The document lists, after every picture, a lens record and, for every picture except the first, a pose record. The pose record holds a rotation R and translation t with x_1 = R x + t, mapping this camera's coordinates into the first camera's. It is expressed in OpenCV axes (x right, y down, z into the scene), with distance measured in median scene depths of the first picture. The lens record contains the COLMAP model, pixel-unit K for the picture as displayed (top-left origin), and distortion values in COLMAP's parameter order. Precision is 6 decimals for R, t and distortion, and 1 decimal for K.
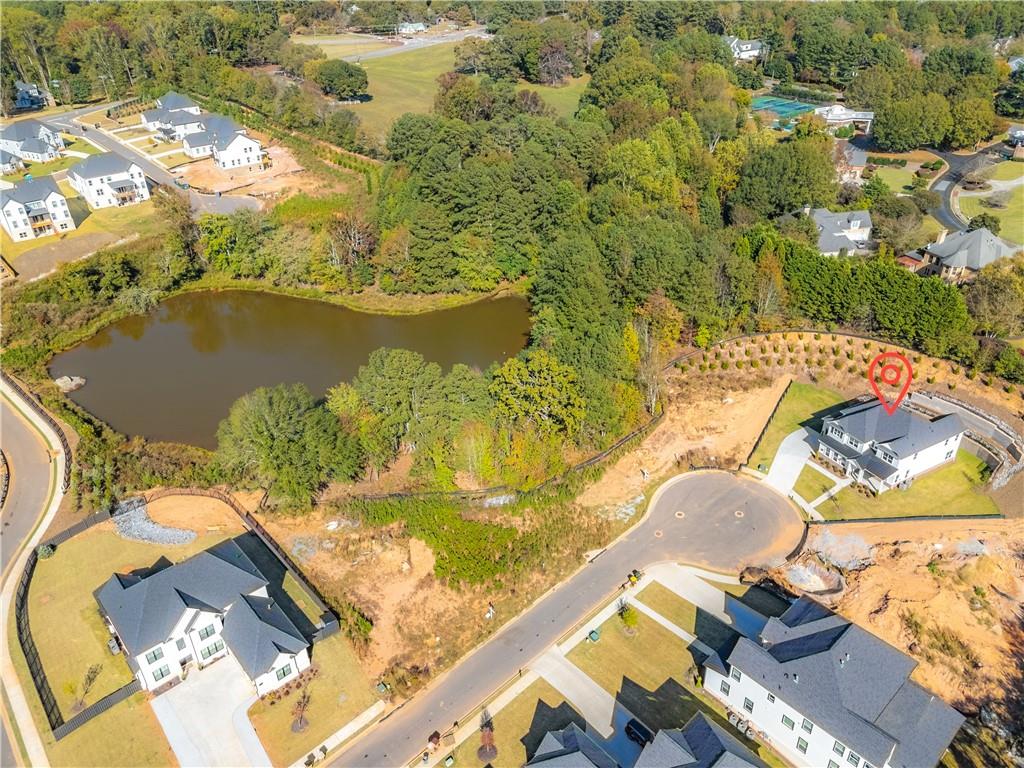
lens RADIAL K [[728.8, 0, 512.0], [0, 728.8, 384.0], [0, 0, 1]] dist [0.044110, -0.000257]
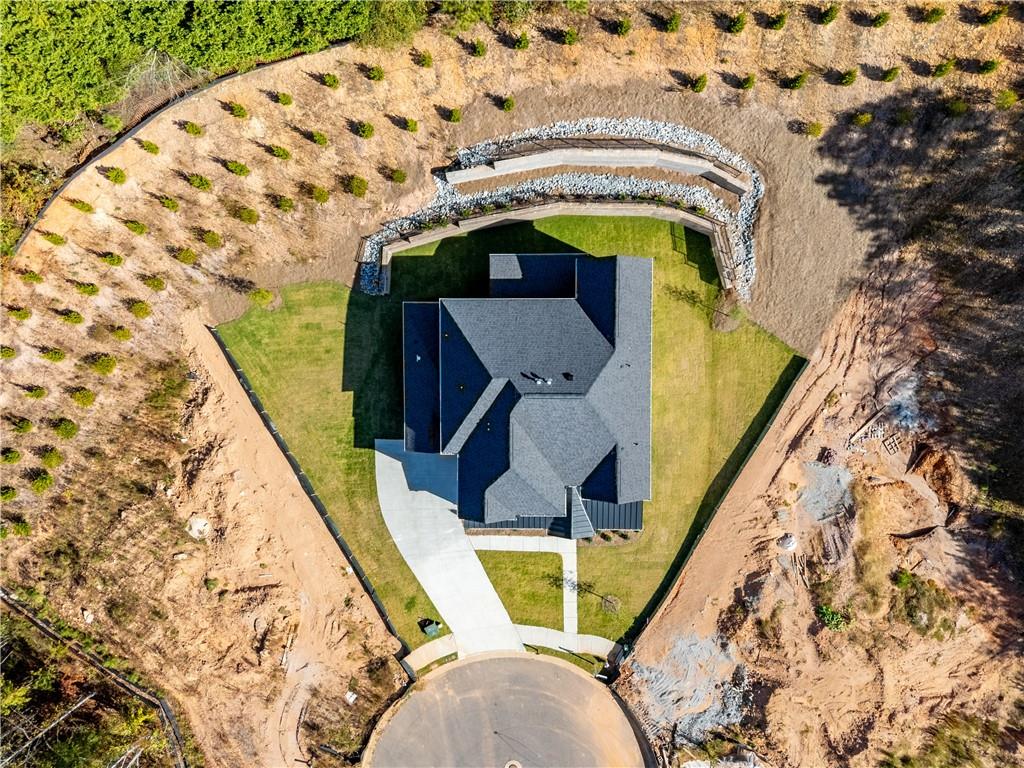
lens RADIAL K [[728.8, 0, 512.0], [0, 728.8, 384.0], [0, 0, 1]] dist [0.044110, -0.000257]
pose [[0.474548, -0.879920, -0.023339, 0.477888], [0.486717, 0.240214, 0.839883, -0.257269], [-0.733424, -0.409925, 0.542265, 0.738118]]
